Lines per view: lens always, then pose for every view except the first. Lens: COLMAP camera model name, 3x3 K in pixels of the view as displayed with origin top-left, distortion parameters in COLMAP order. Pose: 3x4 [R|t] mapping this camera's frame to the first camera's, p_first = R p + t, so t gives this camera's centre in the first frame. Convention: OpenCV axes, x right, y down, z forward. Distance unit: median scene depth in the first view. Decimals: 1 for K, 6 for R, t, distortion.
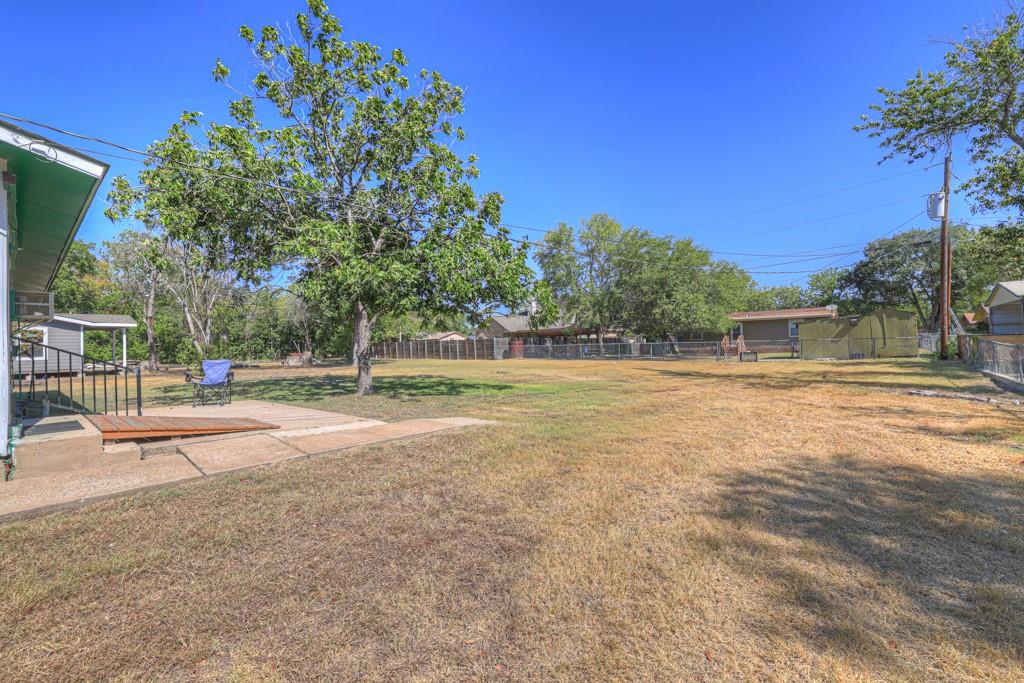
lens RADIAL K [[434.2, 0, 511.0], [0, 434.2, 336.1], [0, 0, 1]] dist [-0.025265, 0.003225]
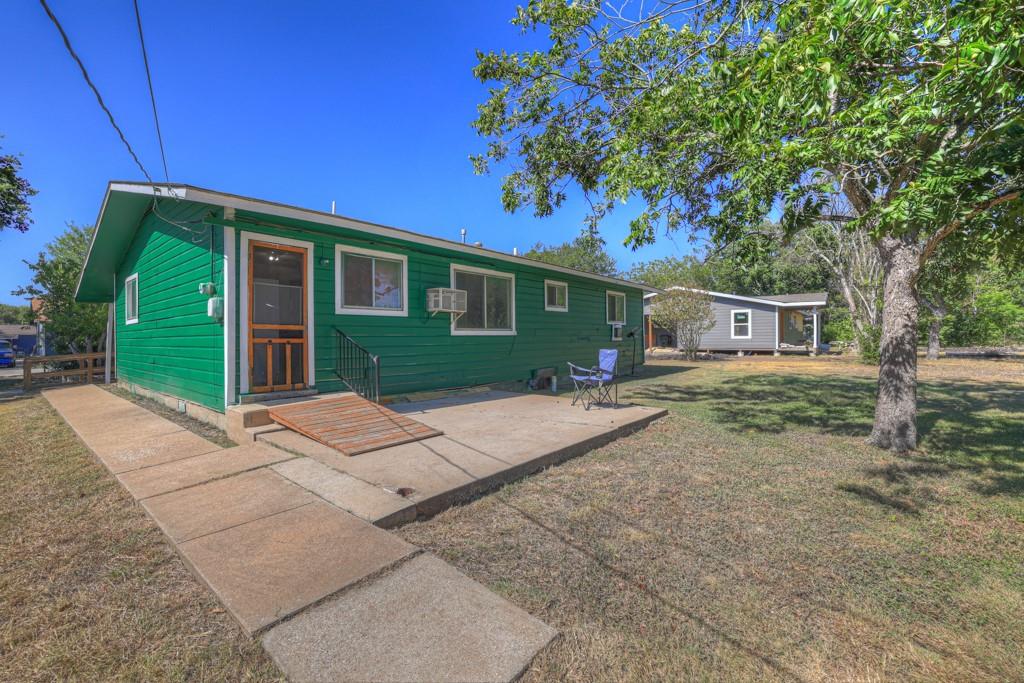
lens RADIAL K [[434.2, 0, 505.7], [0, 434.2, 340.3], [0, 0, 1]] dist [-0.025265, 0.003225]
pose [[0.014102, 0.031701, -0.999398, 0.021596], [0.032010, 0.998971, 0.032139, 0.001920], [0.999388, -0.032444, 0.013073, 0.206801]]
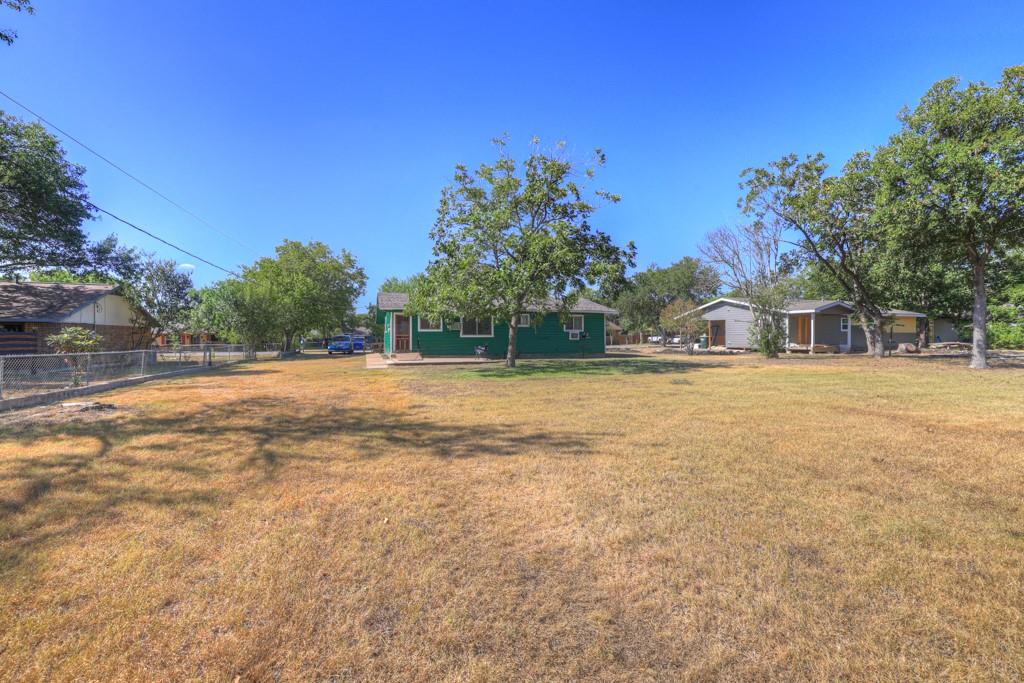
lens RADIAL K [[434.2, 0, 510.4], [0, 434.2, 340.7], [0, 0, 1]] dist [-0.025265, 0.003225]
pose [[-0.525083, 0.035739, -0.850300, 0.346746], [0.037160, 0.999128, 0.019047, 0.001125], [0.850239, -0.021596, -0.525953, 0.628571]]
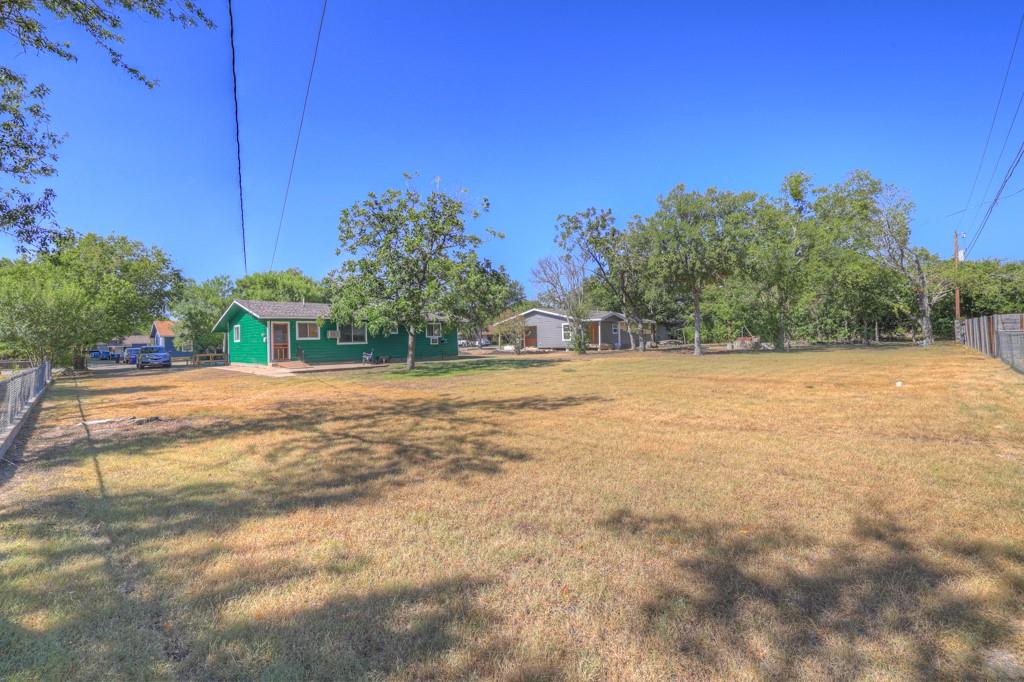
lens RADIAL K [[434.2, 0, 506.5], [0, 434.2, 339.3], [0, 0, 1]] dist [-0.025265, 0.003225]
pose [[-0.065053, 0.029433, -0.997448, 0.506272], [0.049818, 0.998414, 0.026212, -0.008472], [0.996637, -0.047986, -0.066417, 0.521064]]
